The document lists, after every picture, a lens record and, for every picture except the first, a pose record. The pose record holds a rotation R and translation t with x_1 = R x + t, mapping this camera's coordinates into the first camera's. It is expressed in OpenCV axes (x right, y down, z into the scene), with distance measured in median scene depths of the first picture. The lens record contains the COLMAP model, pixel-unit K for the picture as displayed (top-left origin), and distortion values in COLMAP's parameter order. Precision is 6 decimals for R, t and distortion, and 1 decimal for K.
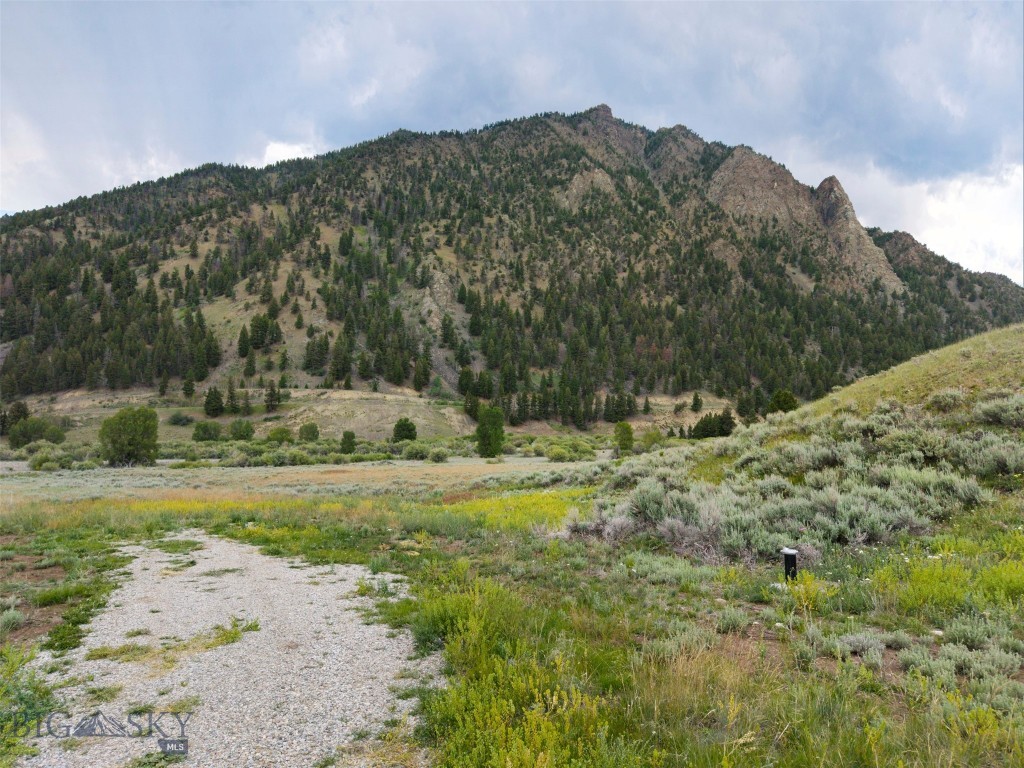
lens RADIAL K [[681.2, 0, 511.1], [0, 681.2, 387.9], [0, 0, 1]] dist [0.058541, -0.079964]
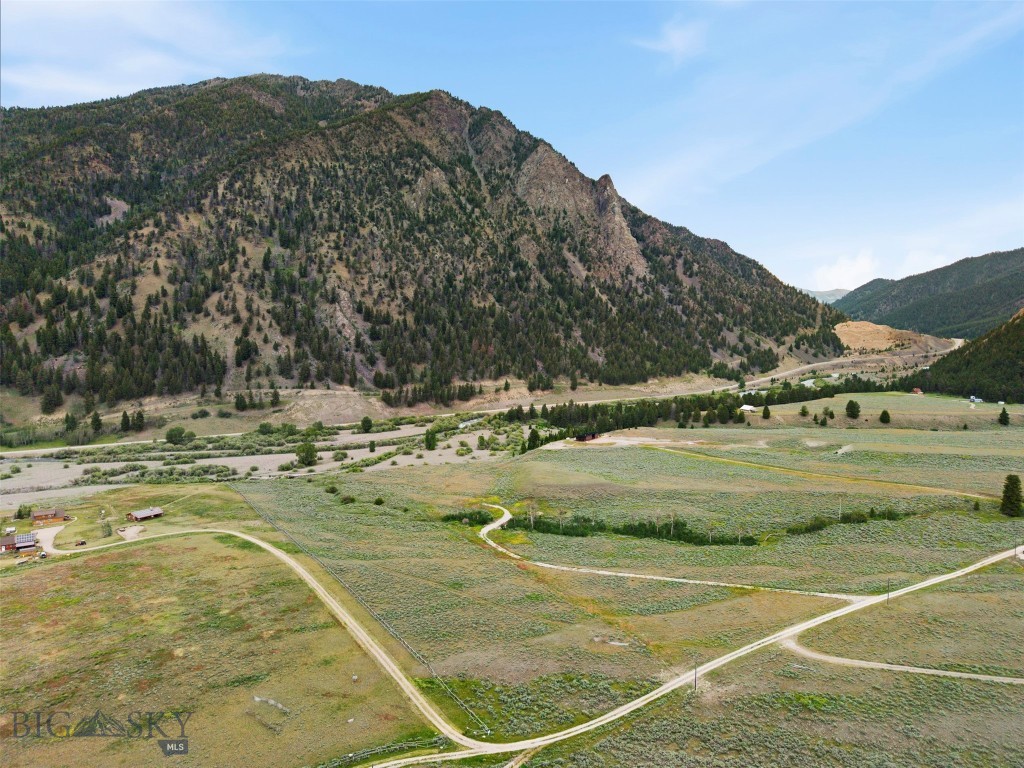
lens RADIAL K [[681.2, 0, 511.1], [0, 681.2, 387.9], [0, 0, 1]] dist [0.058541, -0.079964]
pose [[0.963169, -0.021455, 0.268040, -0.127348], [-0.020238, 0.988201, 0.151820, -0.157920], [-0.268135, -0.151653, 0.951370, -0.452415]]
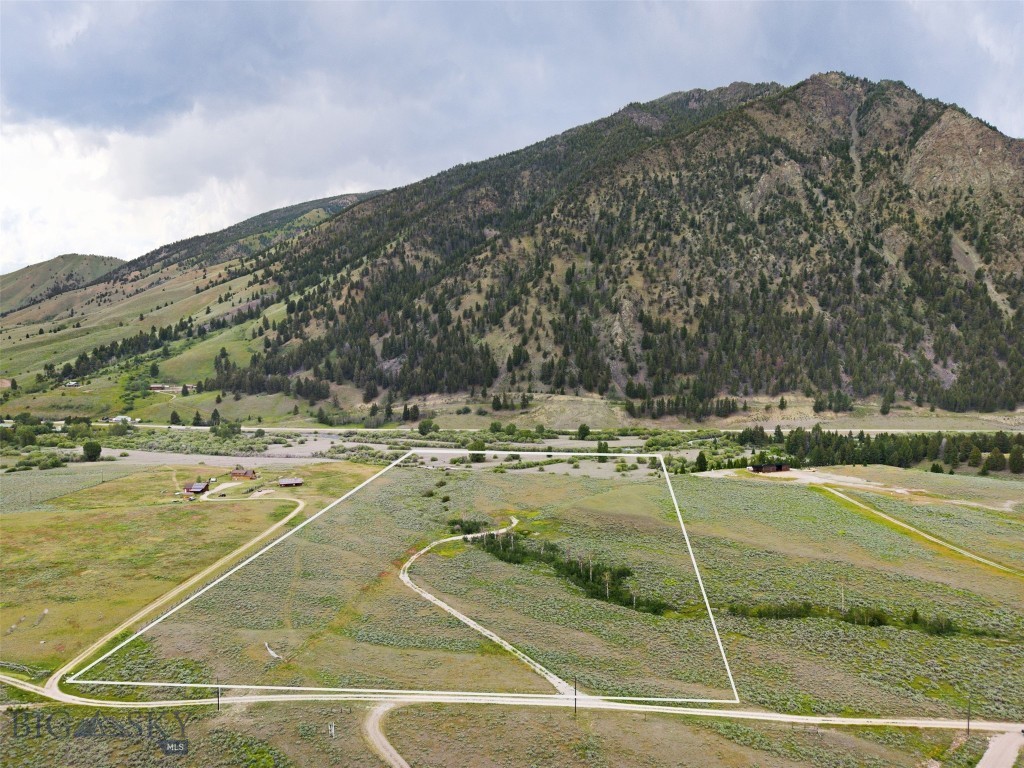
lens RADIAL K [[681.2, 0, 511.1], [0, 681.2, 387.9], [0, 0, 1]] dist [0.058541, -0.079964]
pose [[0.934507, 0.030438, -0.354640, 0.160229], [0.020206, 0.990194, 0.138230, -0.156133], [0.355370, -0.136343, 0.924728, -0.422732]]
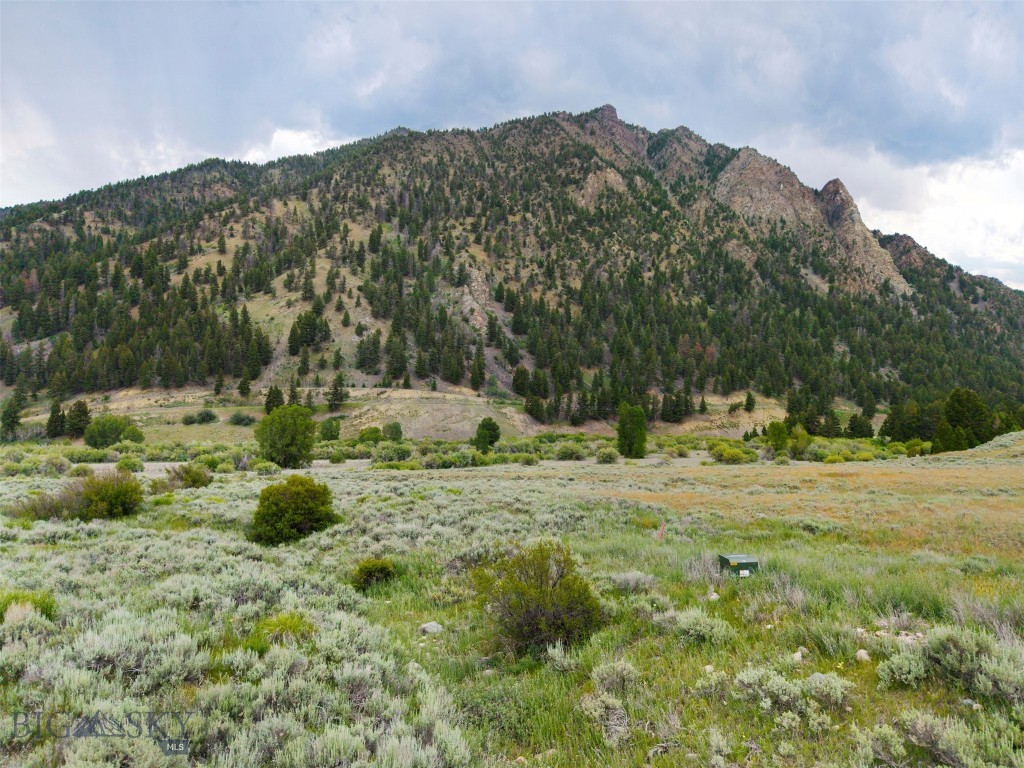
lens RADIAL K [[681.2, 0, 511.1], [0, 681.2, 387.9], [0, 0, 1]] dist [0.058541, -0.079964]
pose [[0.999461, 0.001198, 0.032817, -0.070191], [-0.001175, 0.999999, -0.000739, 0.001130], [-0.032818, 0.000700, 0.999461, 0.010517]]
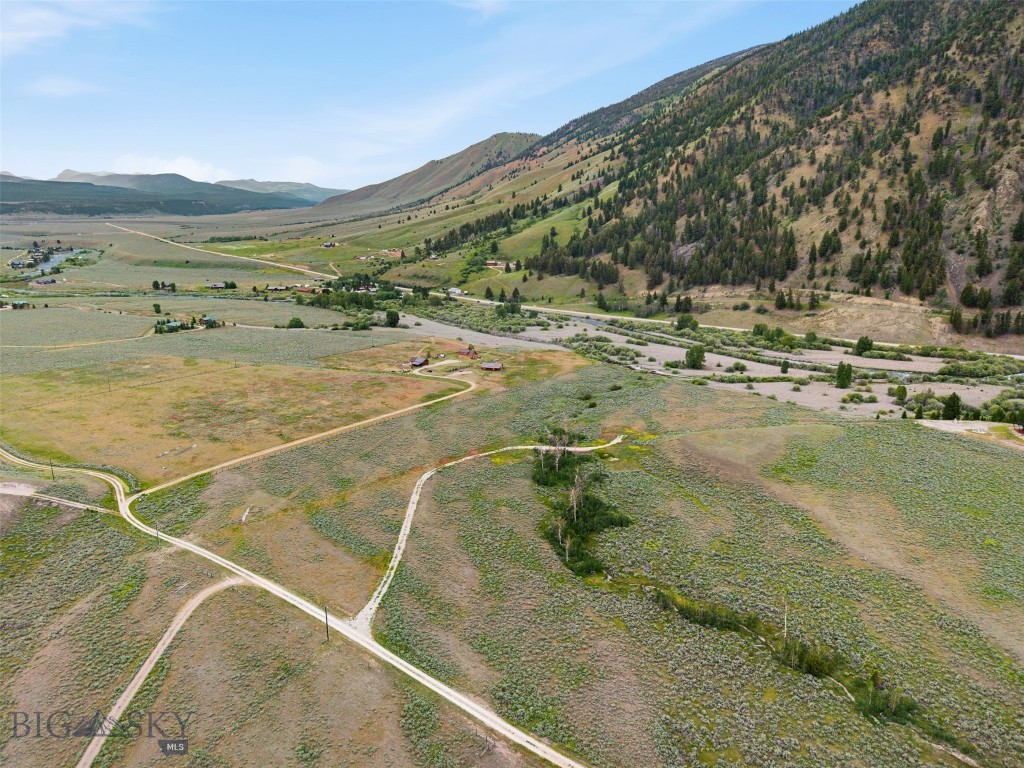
lens RADIAL K [[685.7, 0, 509.1], [0, 685.7, 387.5], [0, 0, 1]] dist [0.033396, -0.038826]
pose [[0.584441, 0.210684, -0.783607, 0.303040], [0.051950, 0.954008, 0.295245, -0.168969], [0.809771, -0.213262, 0.546617, -0.288031]]
